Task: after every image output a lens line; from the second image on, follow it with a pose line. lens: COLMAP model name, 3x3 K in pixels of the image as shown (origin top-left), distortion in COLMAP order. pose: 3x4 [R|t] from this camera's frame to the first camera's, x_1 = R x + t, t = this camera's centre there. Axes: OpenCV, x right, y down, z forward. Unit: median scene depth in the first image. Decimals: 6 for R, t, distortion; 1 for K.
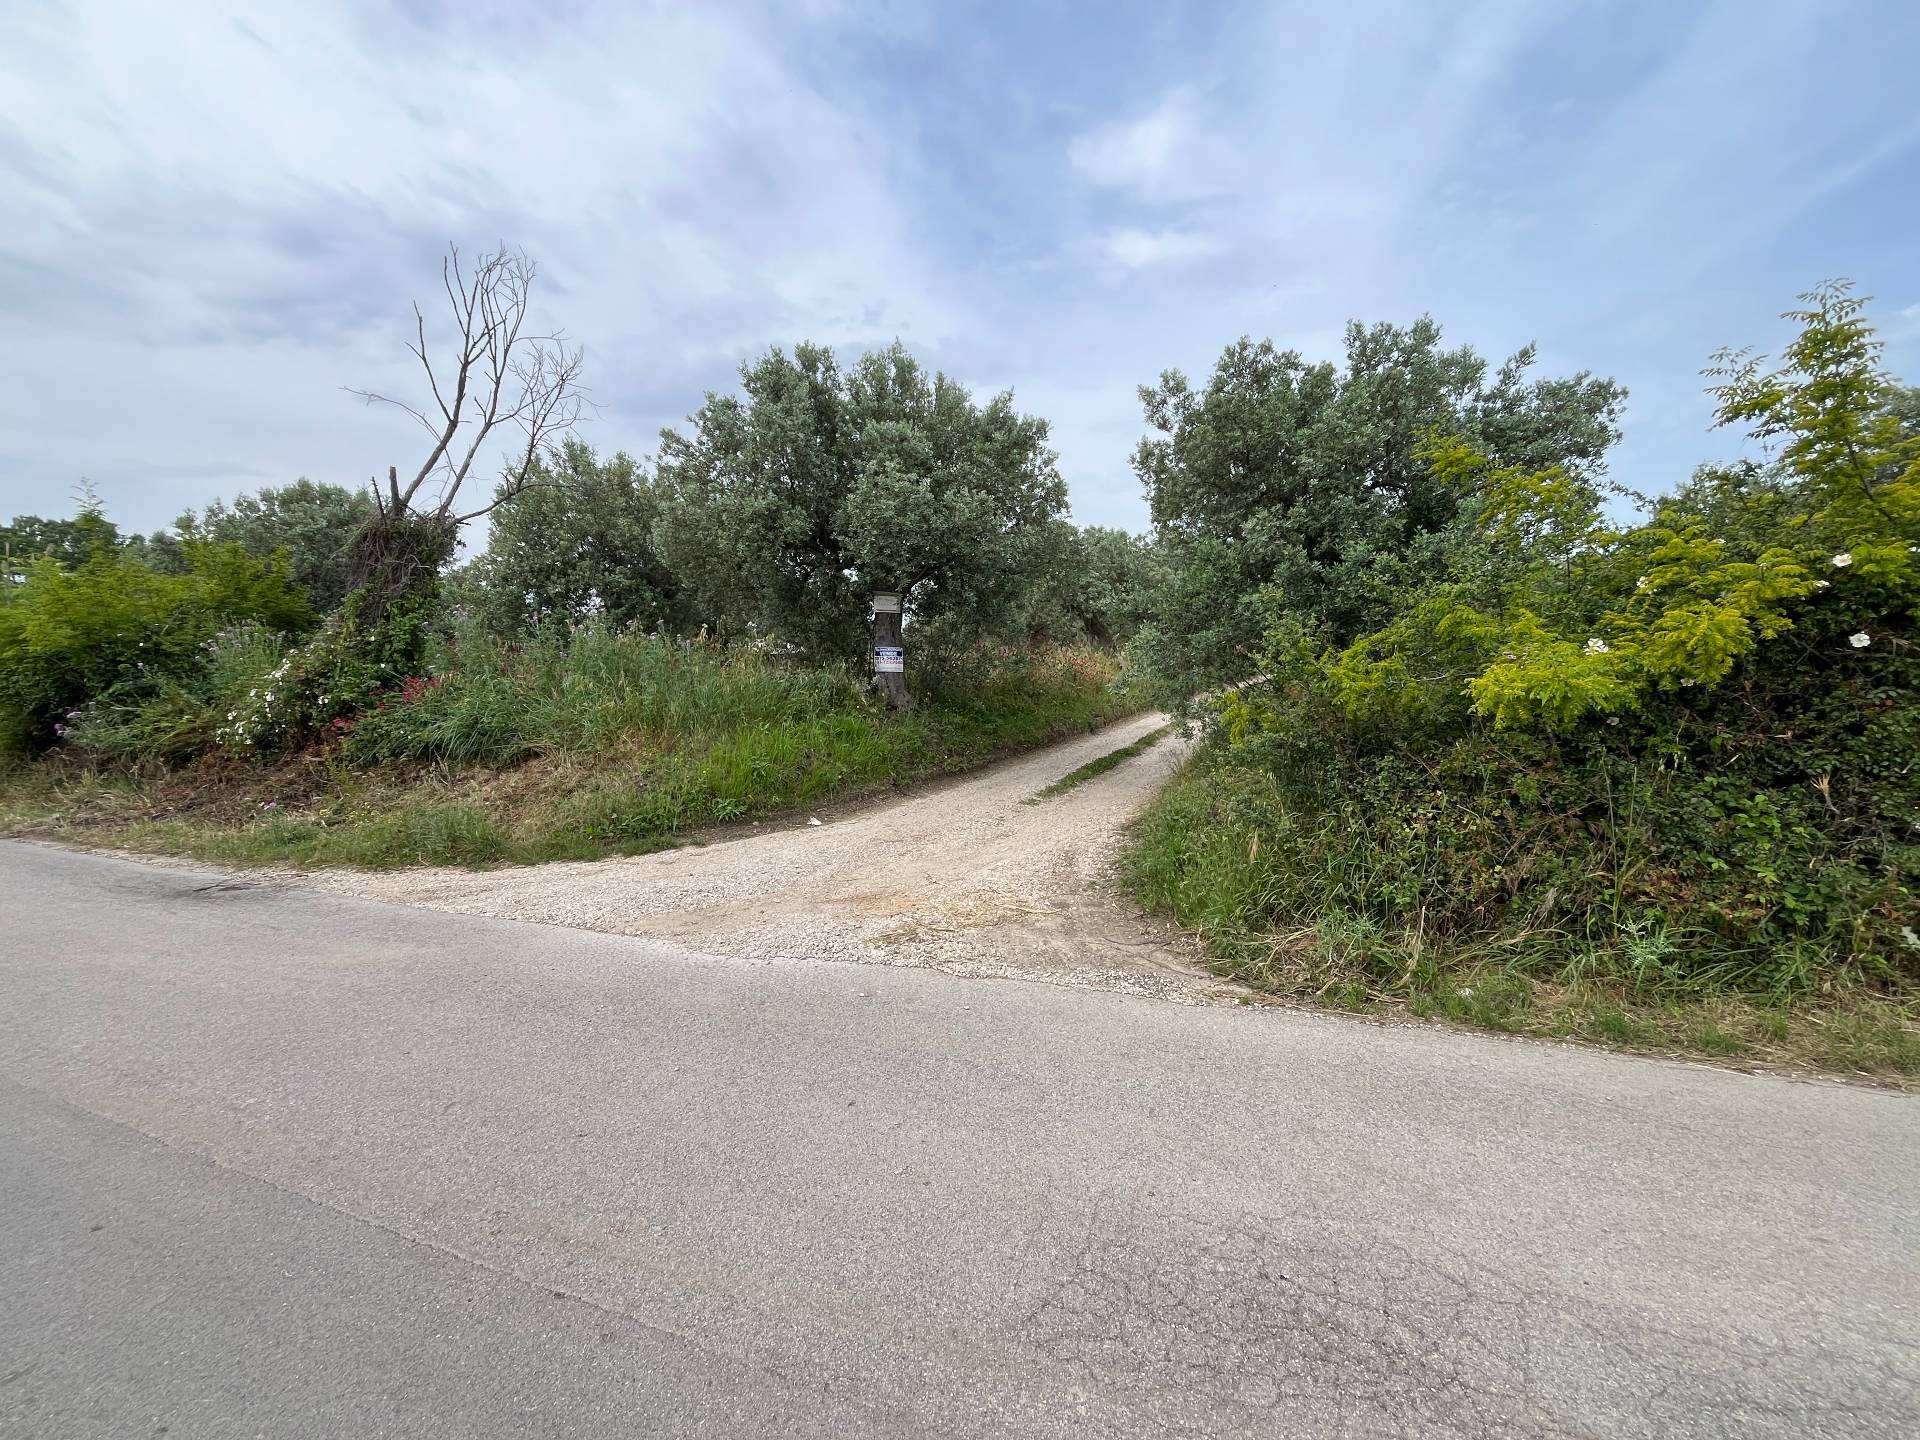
lens RADIAL K [[1398.6, 0, 960.0], [0, 1398.6, 720.0], [0, 0, 1]] dist [-0.030436, 0.001861]
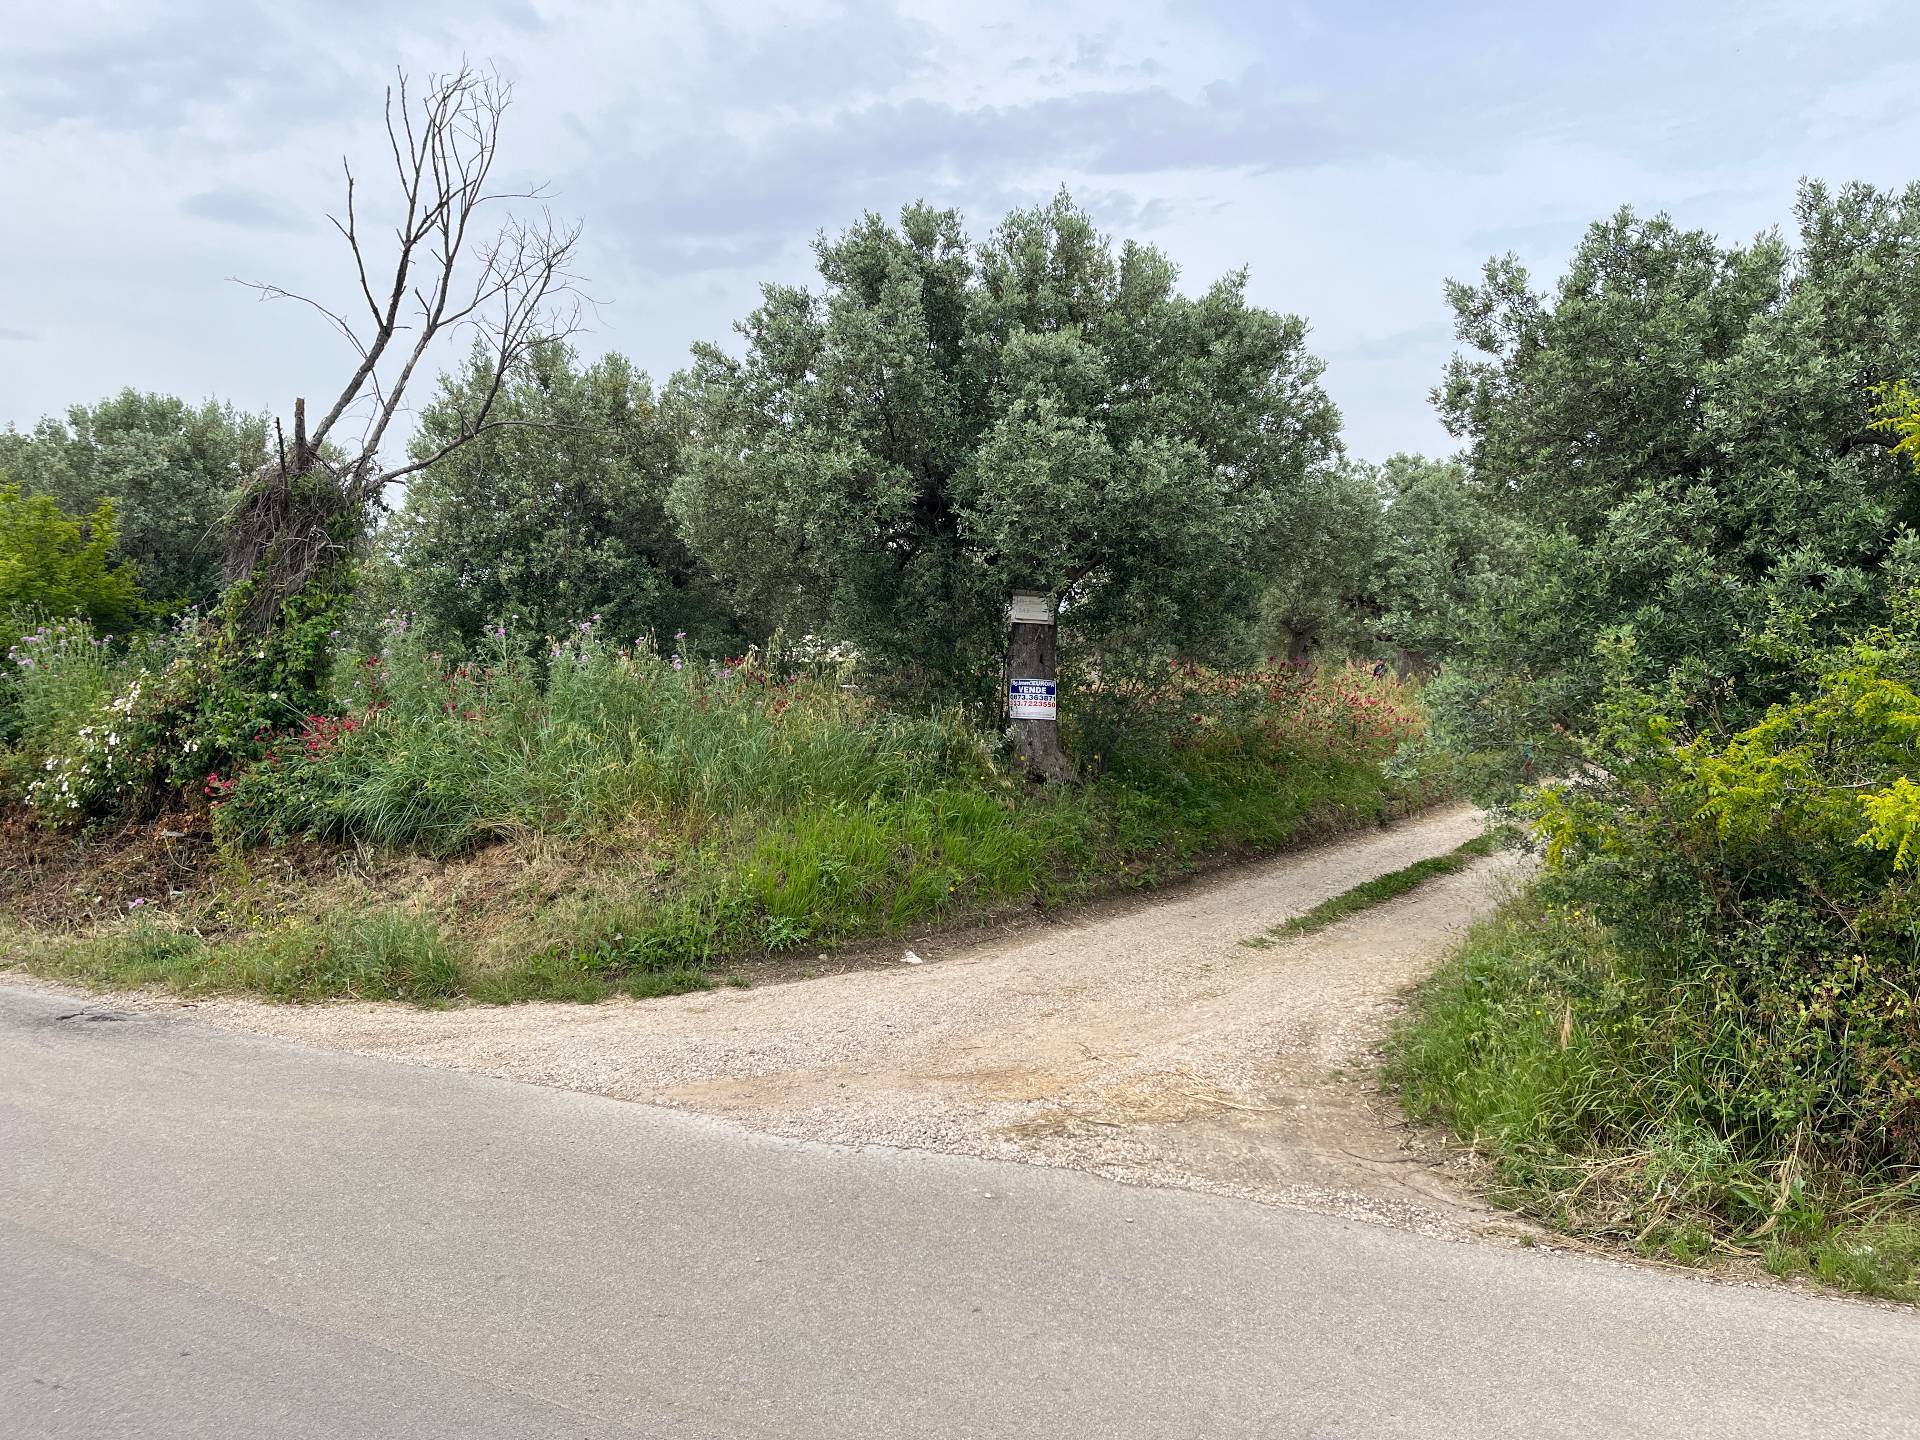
lens RADIAL K [[1454.5, 0, 922.6], [0, 1454.5, 725.6], [0, 0, 1]] dist [0.071442, -0.091022]
pose [[0.990963, 0.024654, -0.131851, -0.013208], [-0.035532, 0.996097, -0.080797, 0.020208], [0.129345, 0.084752, 0.987971, 0.333990]]
